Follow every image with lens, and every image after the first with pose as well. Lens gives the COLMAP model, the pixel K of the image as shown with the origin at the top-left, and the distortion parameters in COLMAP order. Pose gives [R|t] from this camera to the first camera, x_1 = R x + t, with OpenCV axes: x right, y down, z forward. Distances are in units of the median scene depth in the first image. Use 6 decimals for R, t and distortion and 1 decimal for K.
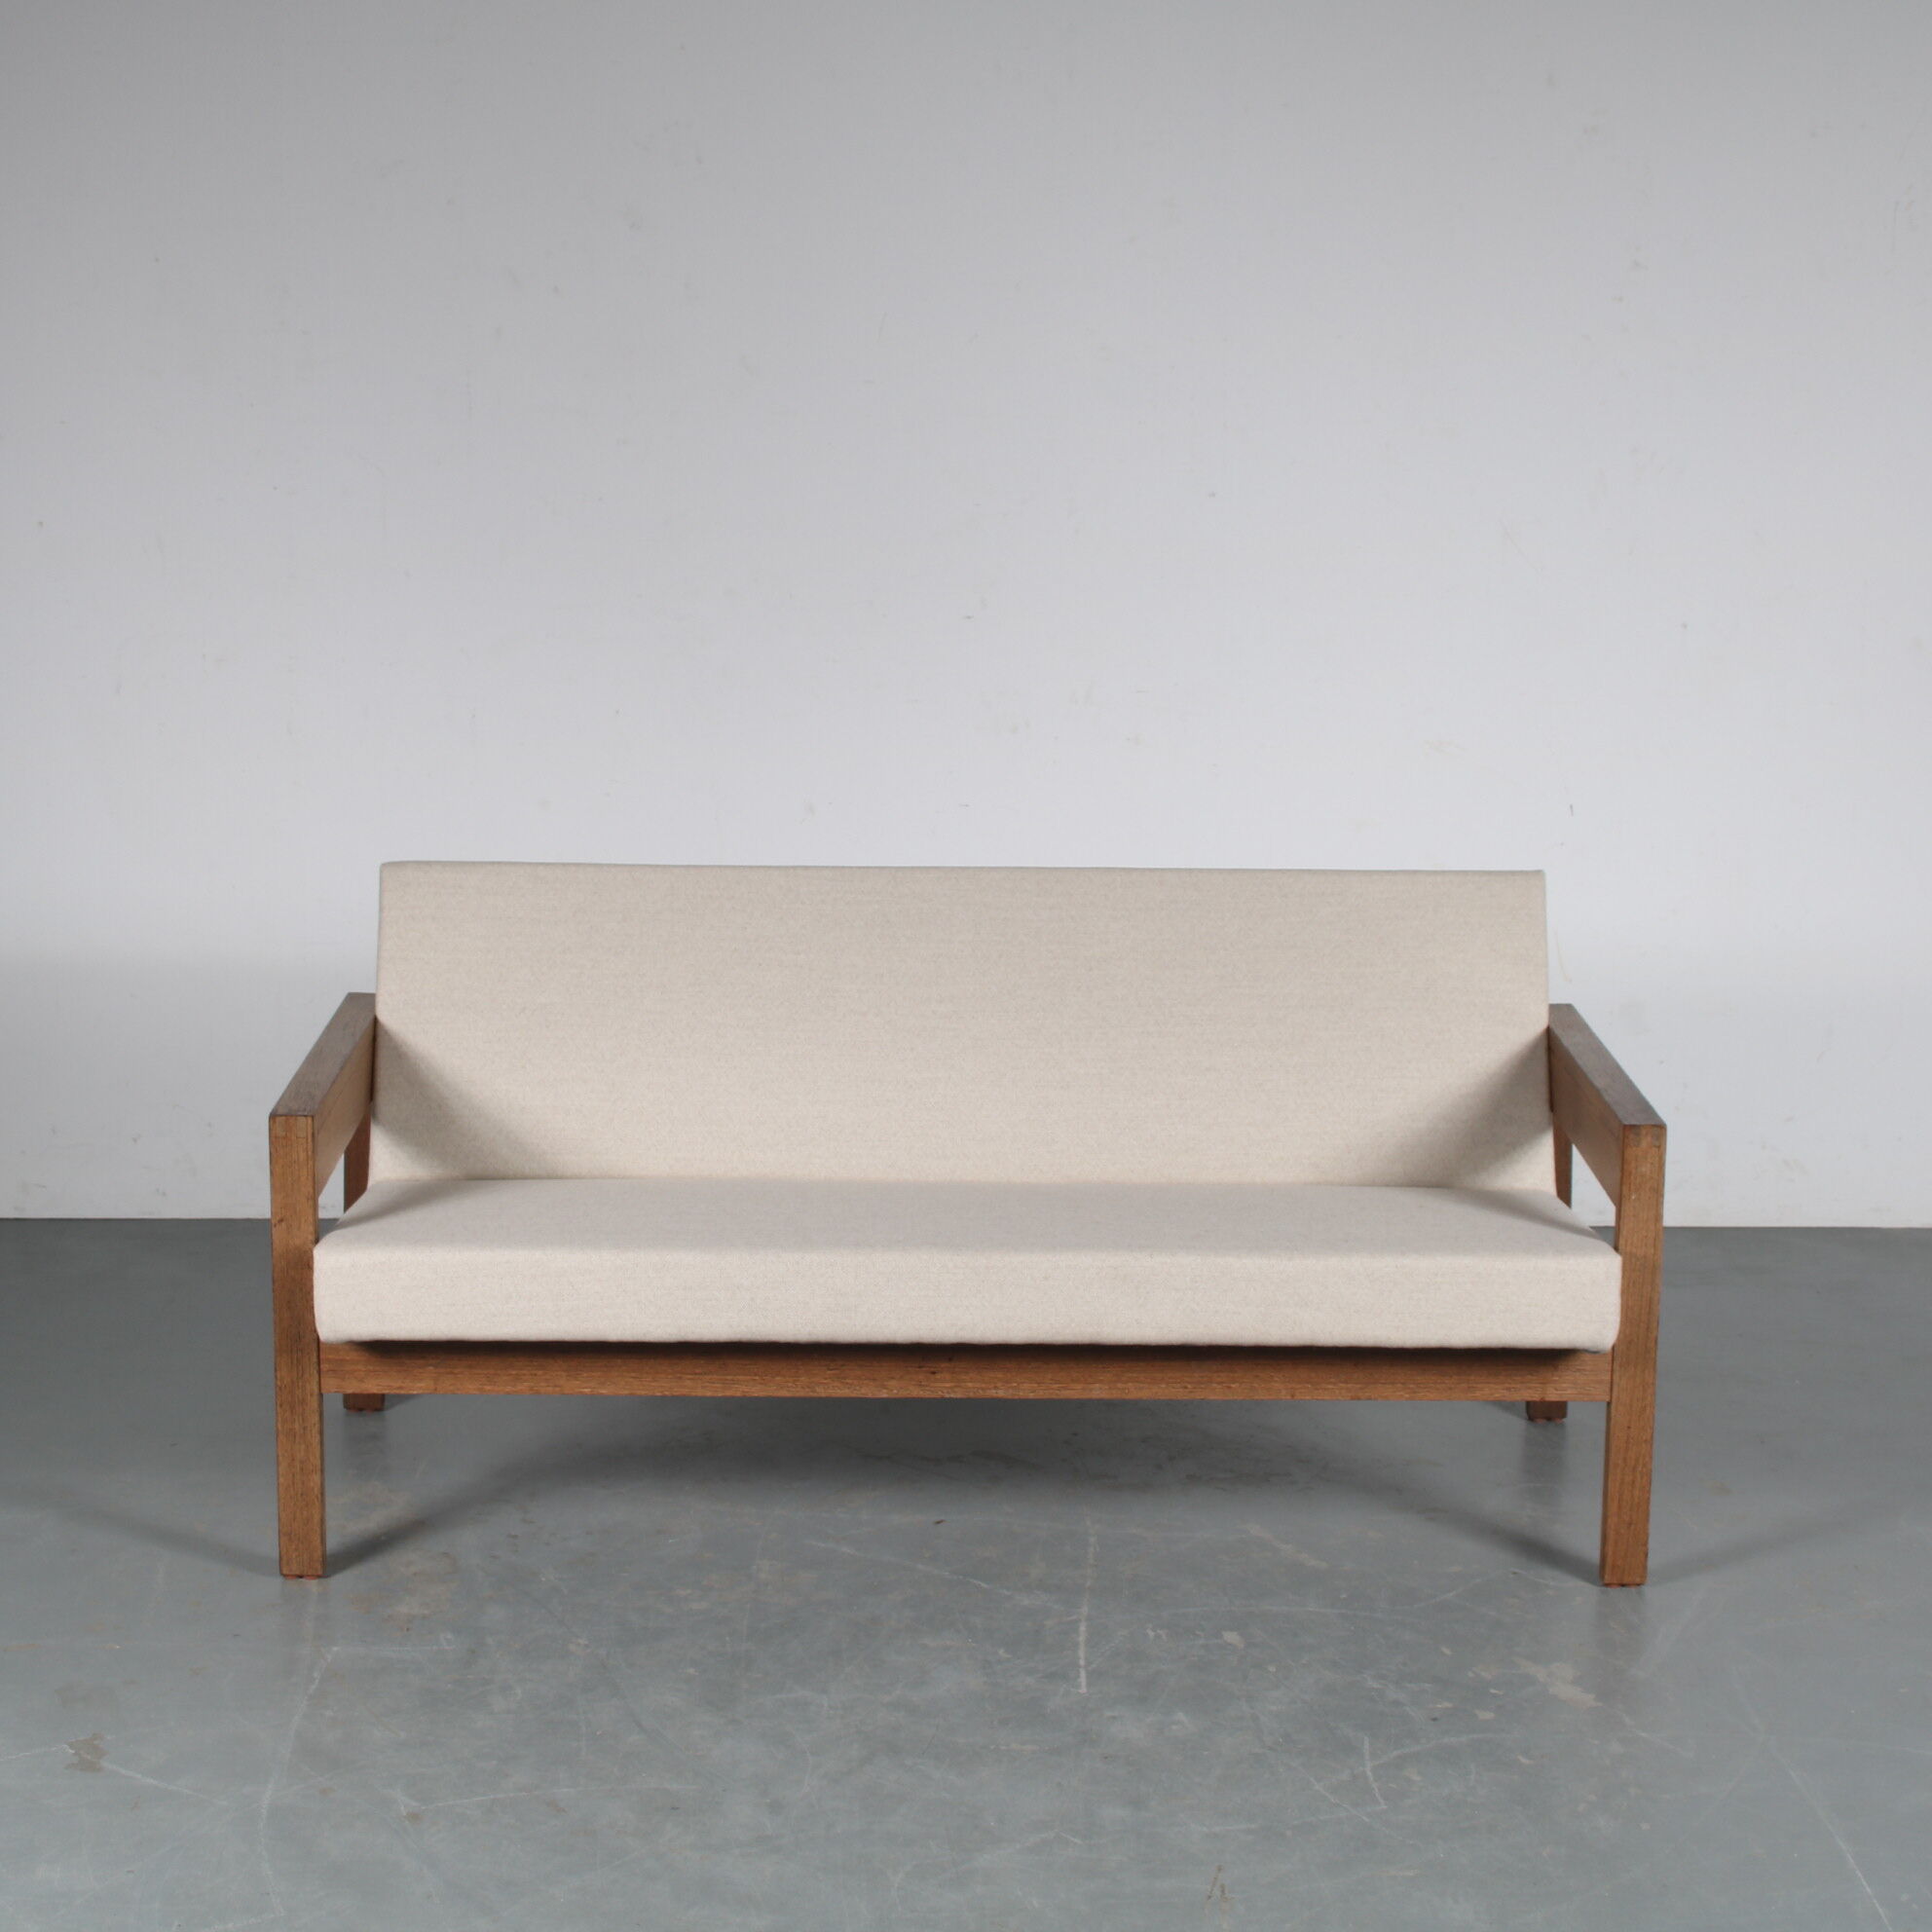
lens RADIAL K [[4126.8, 0, 962.9], [0, 4126.8, 933.6], [0, 0, 1]] dist [-0.025950, 0.000000]
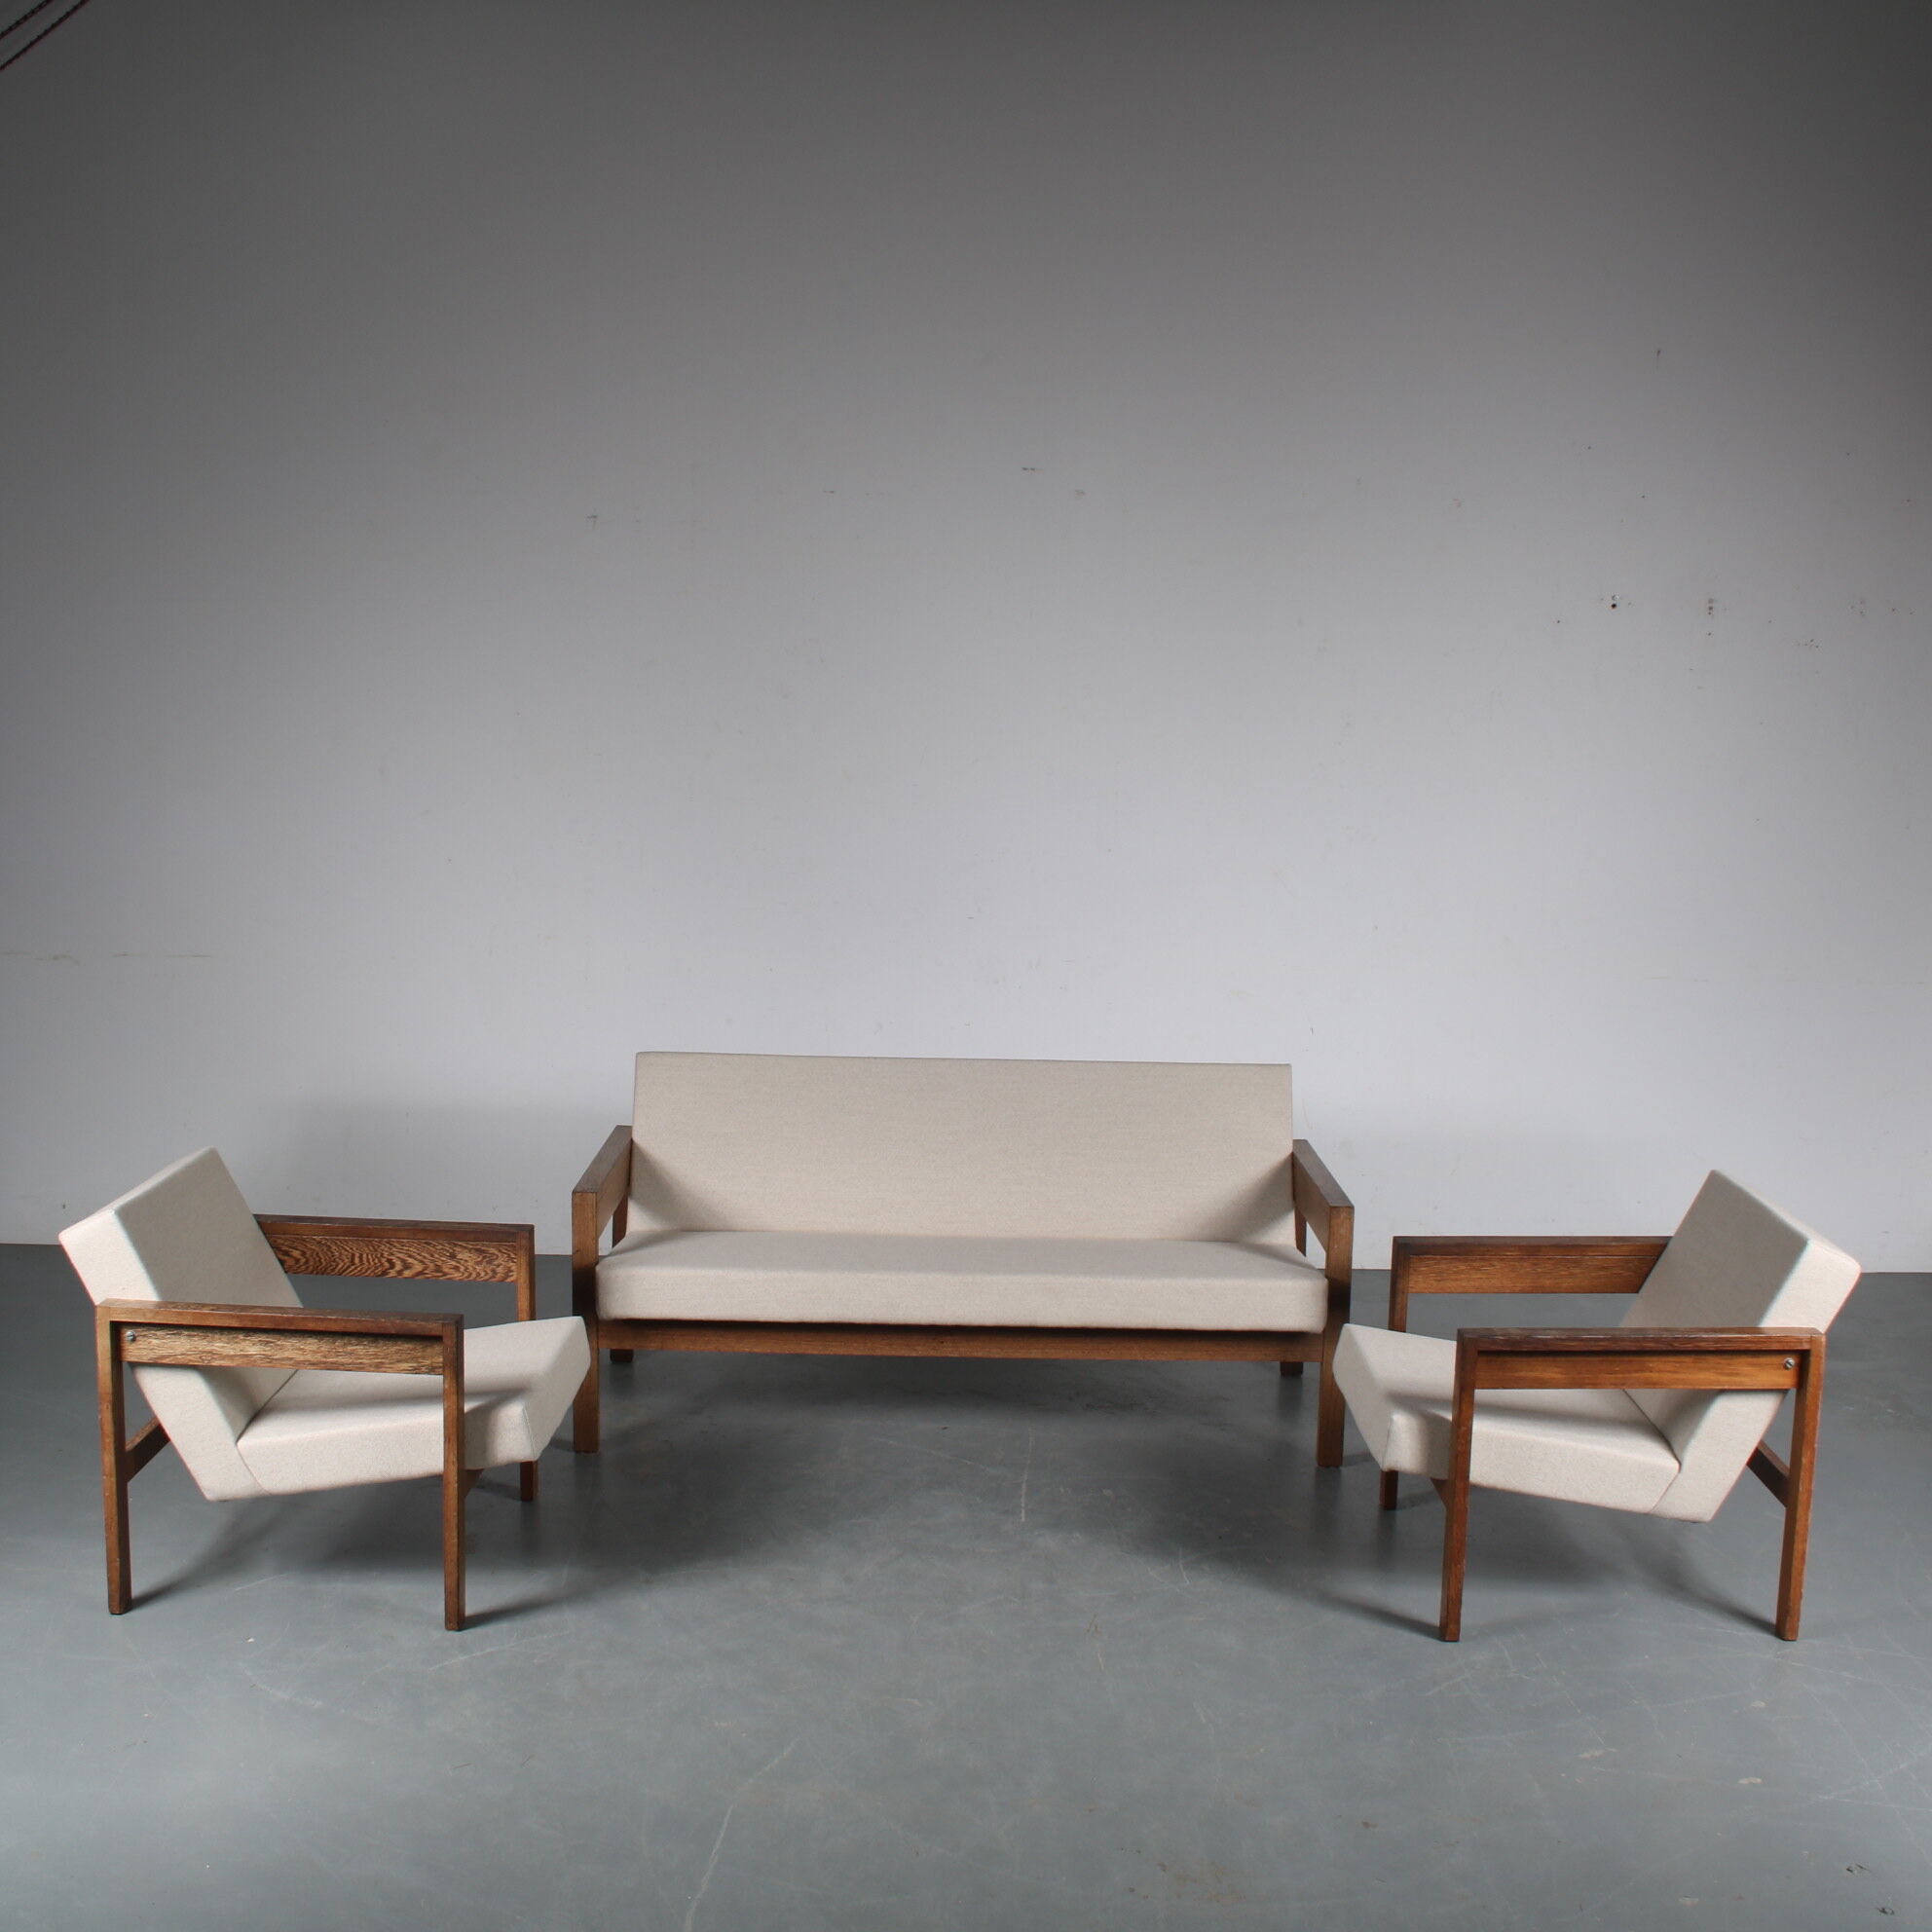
lens RADIAL K [[2464.6, 0, 970.6], [0, 2464.6, 949.1], [0, 0, 1]] dist [-0.131290, 0.000000]
pose [[0.999929, 0.010437, -0.005796, 0.009546], [-0.010785, 0.997912, -0.063684, 0.004728], [0.005120, 0.063742, 0.997953, -0.066398]]
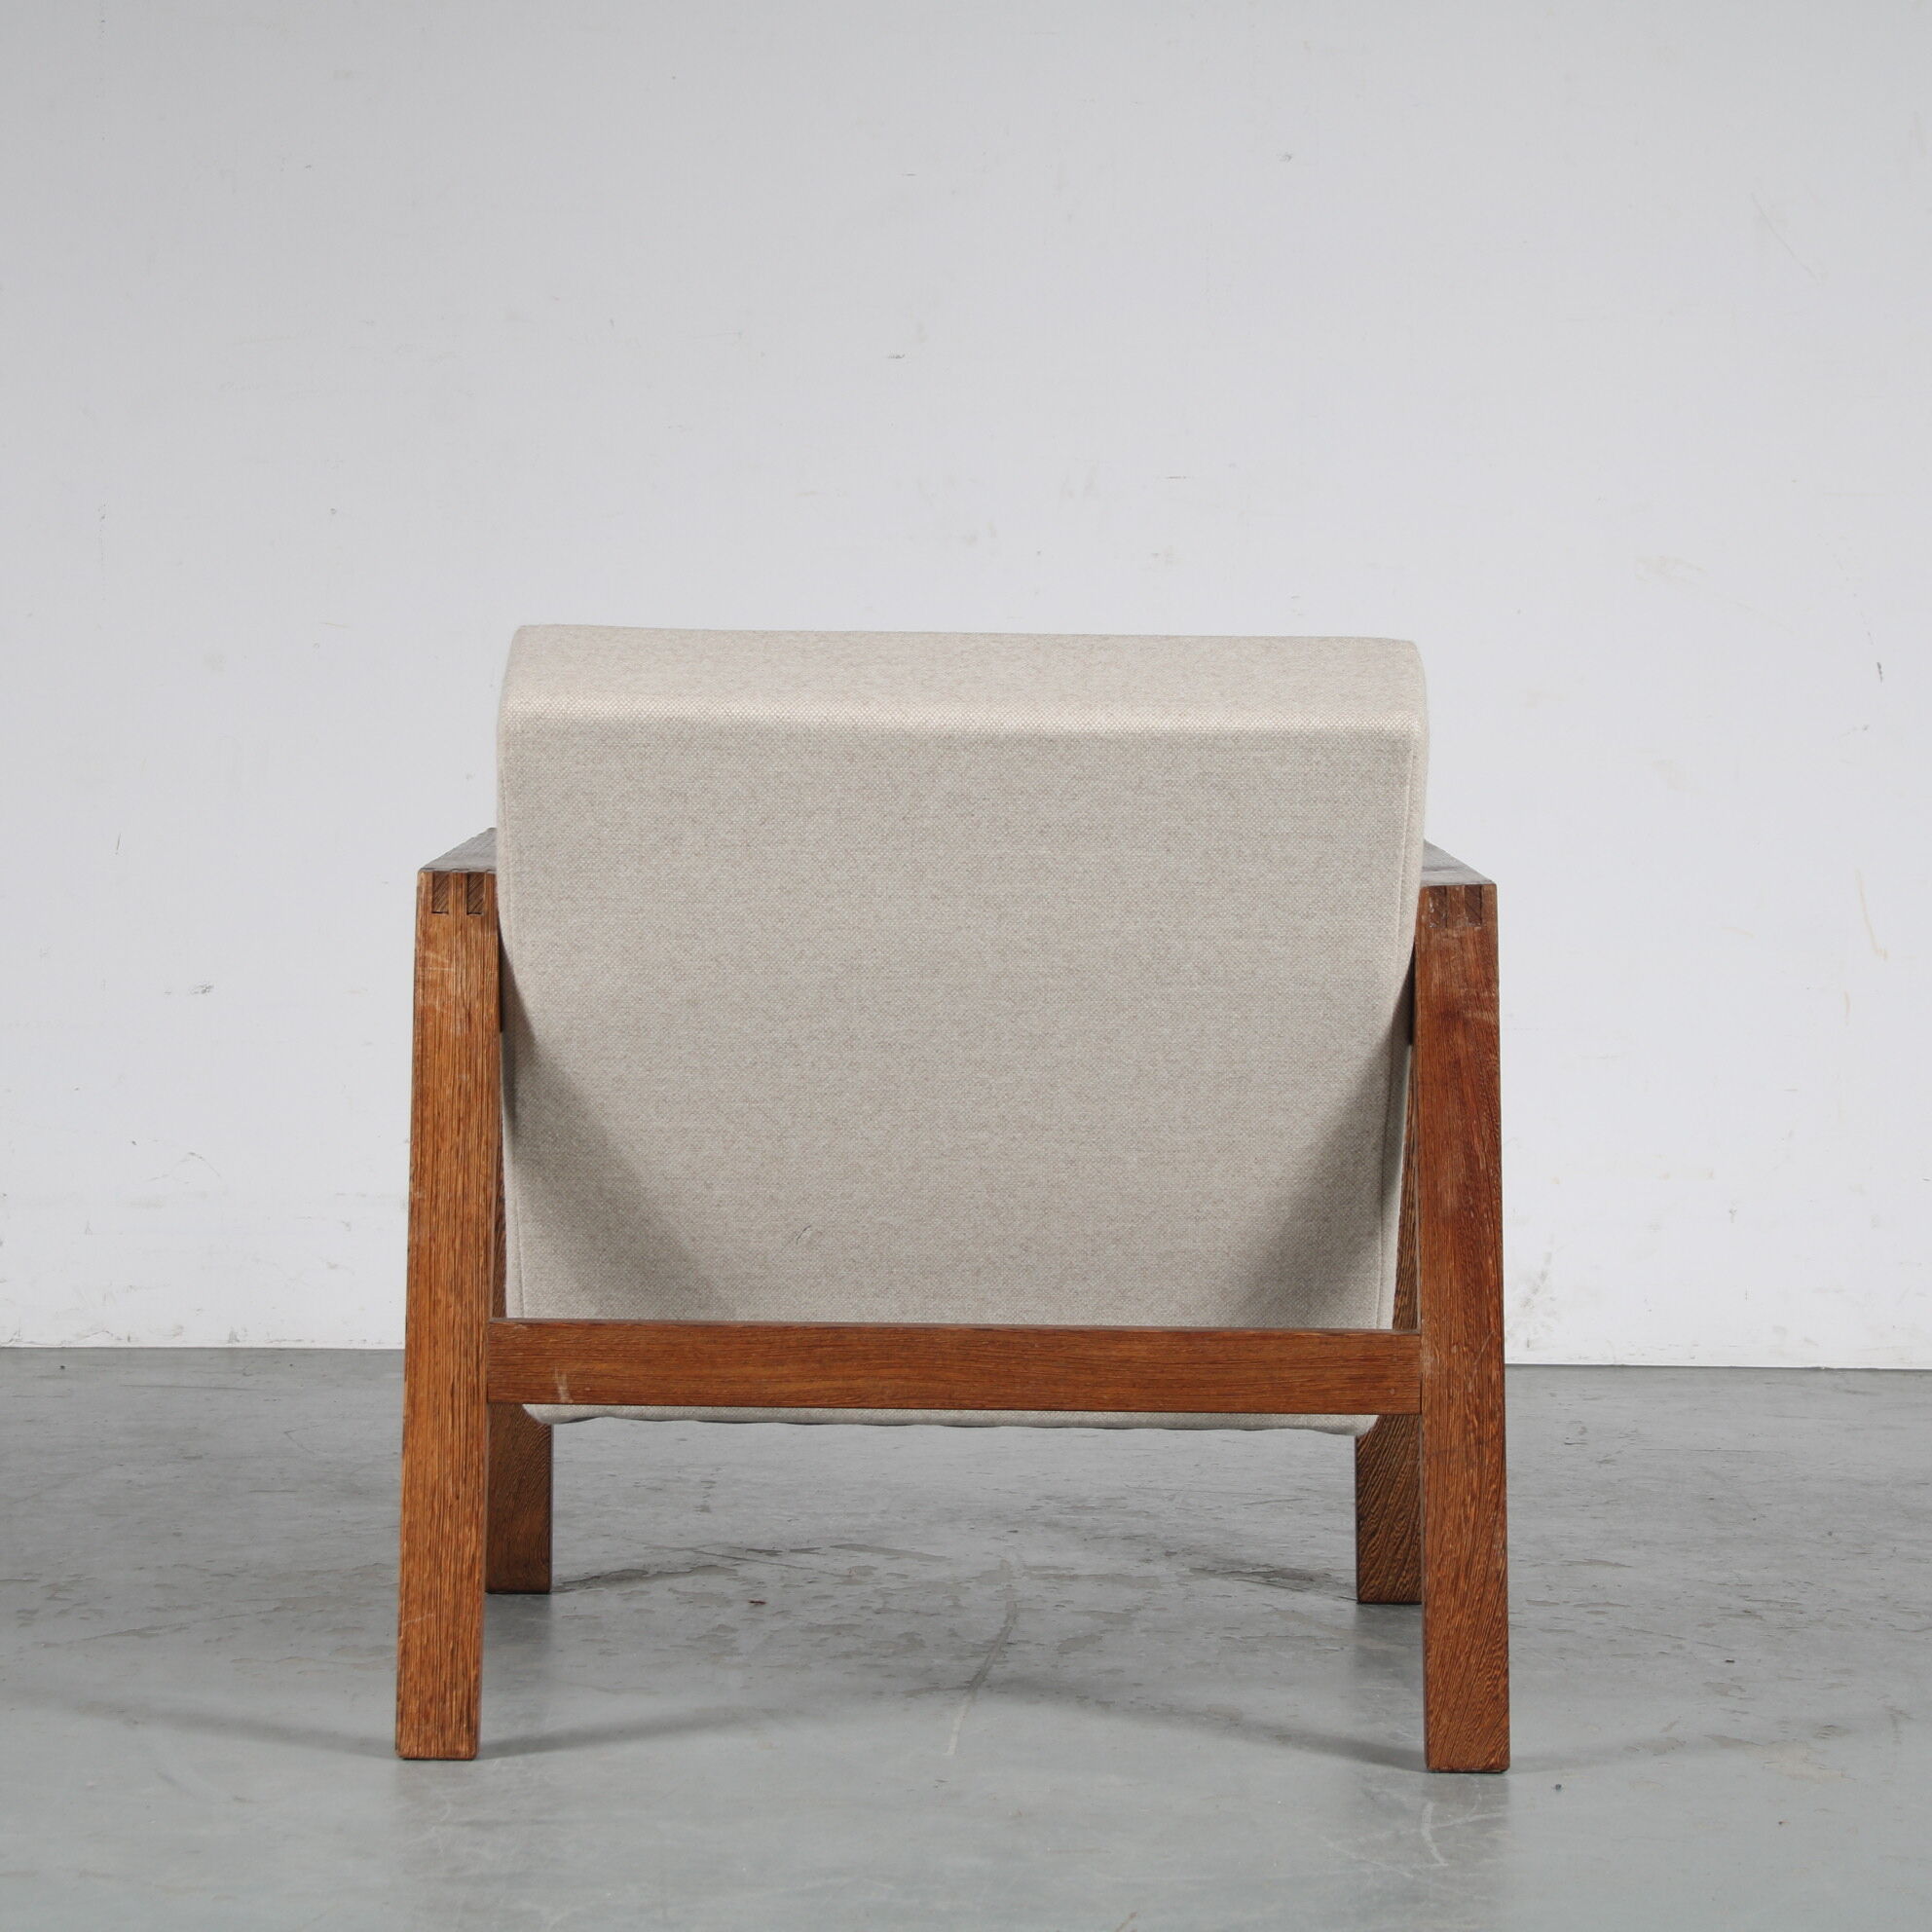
lens RADIAL K [[6018.8, 0, 978.9], [0, 6018.8, 1044.0], [0, 0, 1]] dist [0.066220, 0.000000]
pose [[0.999287, -0.000246, -0.037747, 0.061500], [-0.004580, 0.991800, -0.127717, 0.181979], [0.037469, 0.127798, 0.991092, 0.144532]]
